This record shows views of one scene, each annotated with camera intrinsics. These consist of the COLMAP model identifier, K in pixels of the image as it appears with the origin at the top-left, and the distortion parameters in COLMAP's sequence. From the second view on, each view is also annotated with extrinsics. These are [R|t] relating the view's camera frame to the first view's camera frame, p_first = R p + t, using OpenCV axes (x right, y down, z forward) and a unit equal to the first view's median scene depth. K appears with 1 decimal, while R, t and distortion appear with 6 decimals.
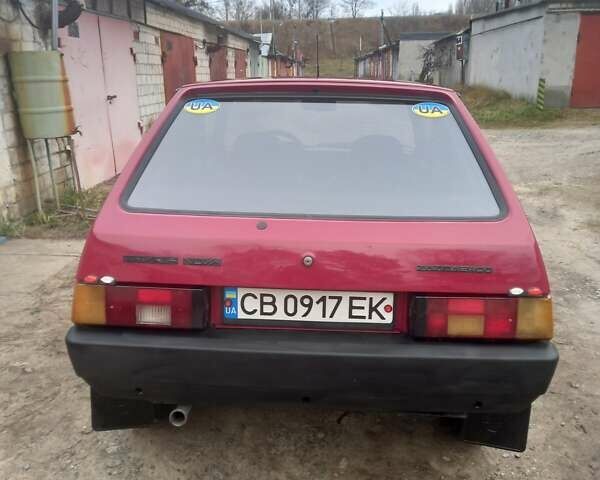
lens RADIAL K [[573.7, 0, 300.0], [0, 573.7, 240.0], [0, 0, 1]] dist [0.111859, -0.121414]
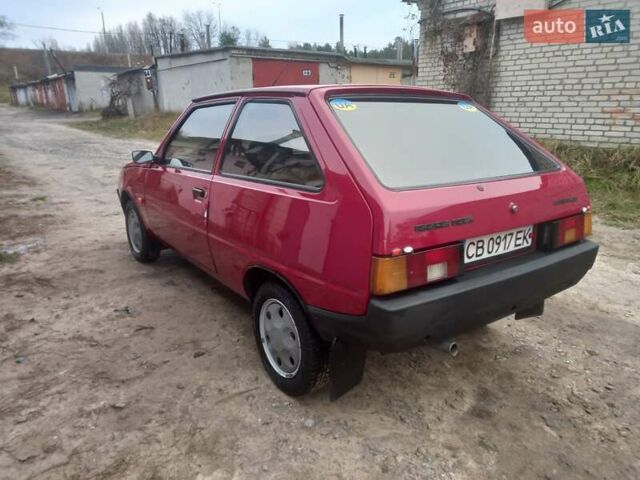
lens RADIAL K [[460.9, 0, 320.0], [0, 460.9, 240.0], [0, 0, 1]] dist [0.079267, -0.071116]
pose [[0.780804, -0.170513, 0.601058, -0.997681], [0.167919, 0.983912, 0.060989, -0.035316], [-0.601788, 0.053308, 0.796875, 0.360337]]
